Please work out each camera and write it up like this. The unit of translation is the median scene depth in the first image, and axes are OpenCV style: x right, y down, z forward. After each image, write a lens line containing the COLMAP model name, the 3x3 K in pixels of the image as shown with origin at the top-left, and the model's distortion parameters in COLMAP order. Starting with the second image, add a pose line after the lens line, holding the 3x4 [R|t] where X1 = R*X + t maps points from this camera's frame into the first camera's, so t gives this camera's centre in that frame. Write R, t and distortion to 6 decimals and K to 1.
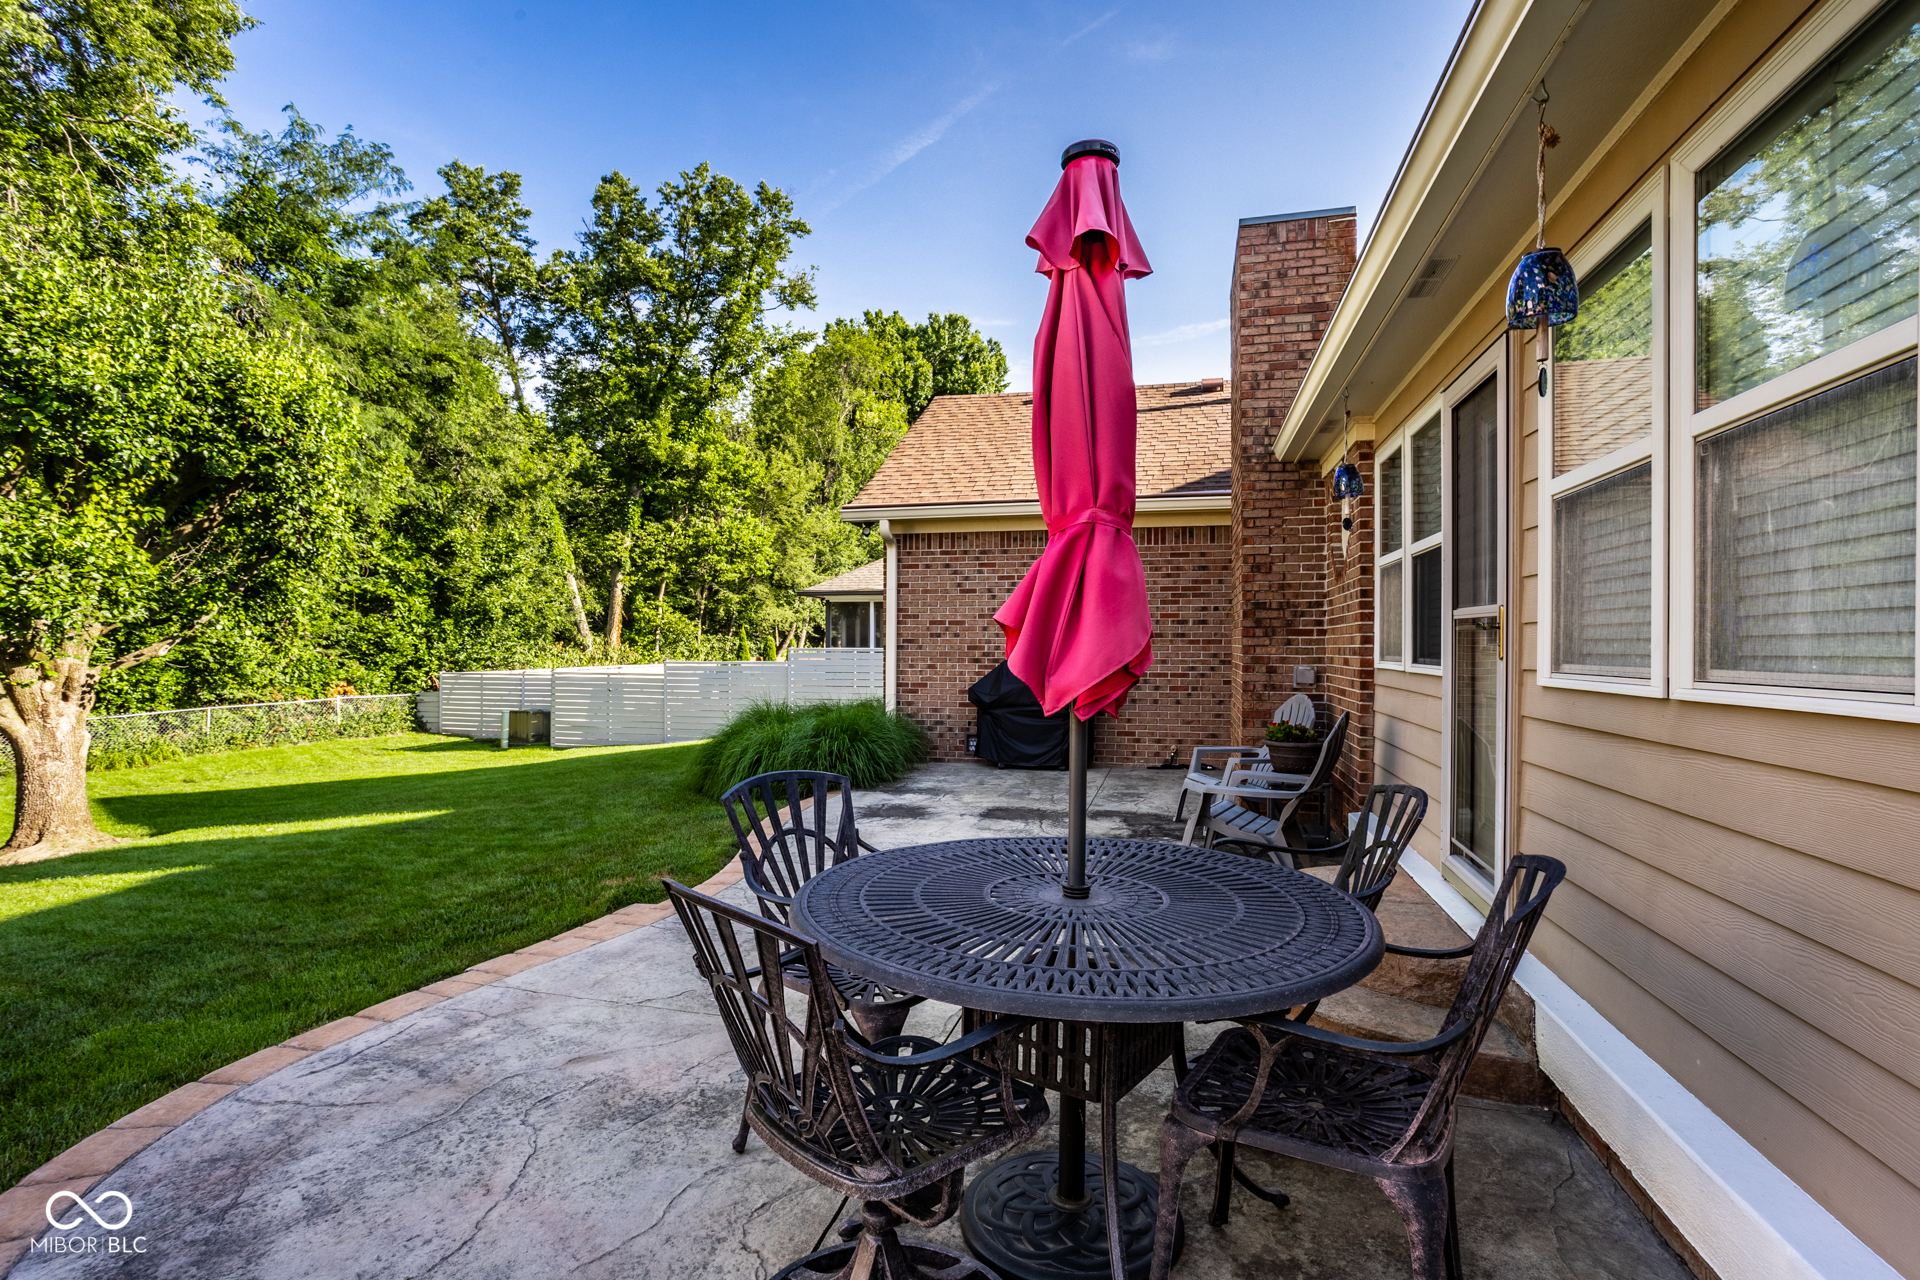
lens RADIAL K [[957.1, 0, 959.4], [0, 957.1, 651.8], [0, 0, 1]] dist [-0.050598, 0.029967]
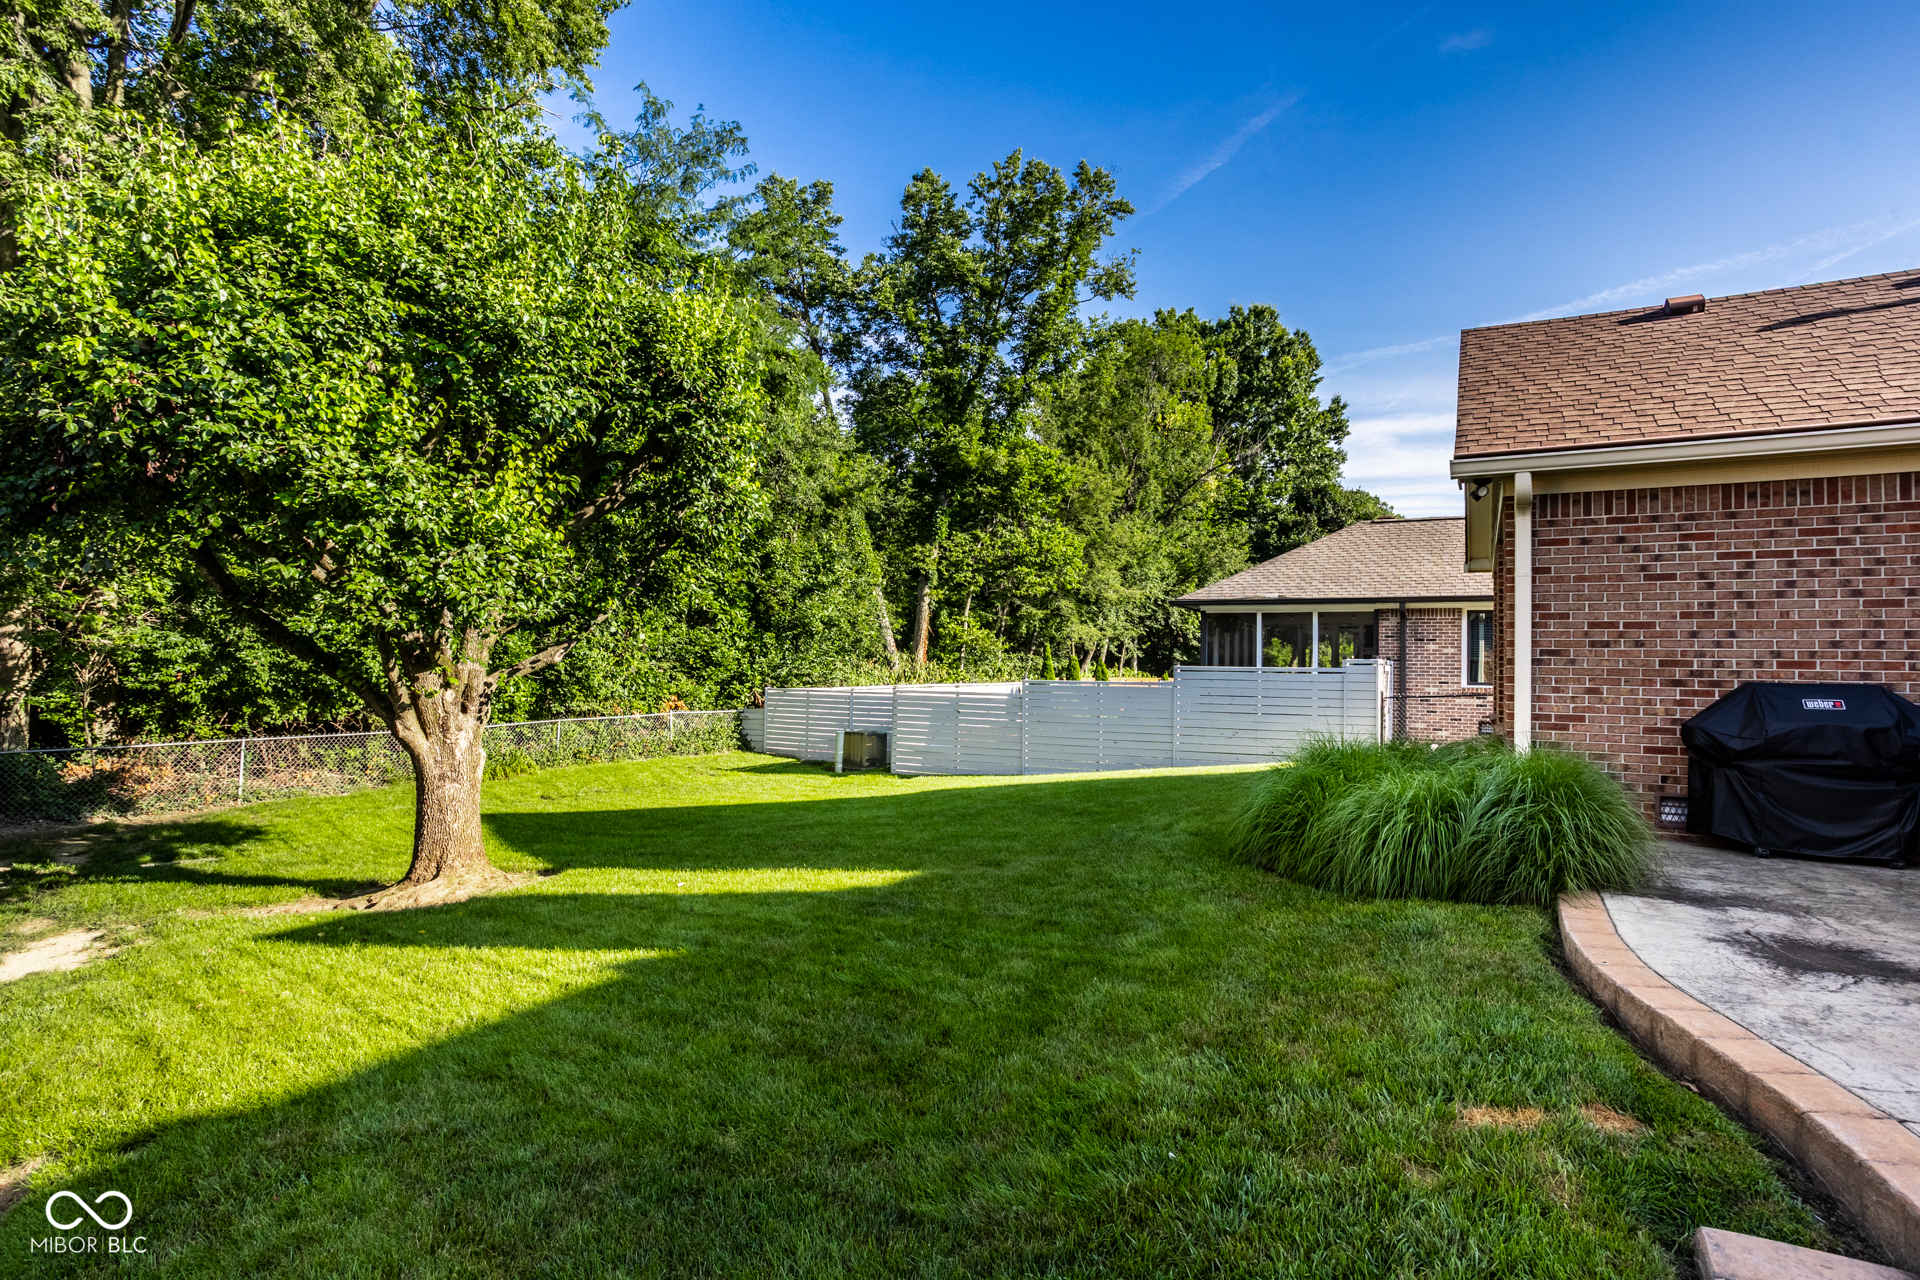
lens RADIAL K [[957.1, 0, 959.4], [0, 957.1, 651.8], [0, 0, 1]] dist [-0.050598, 0.029967]
pose [[0.971397, 0.008827, -0.237298, -0.103457], [-0.014587, 0.999640, -0.022528, 0.003169], [0.237014, 0.025346, 0.971176, 0.088848]]
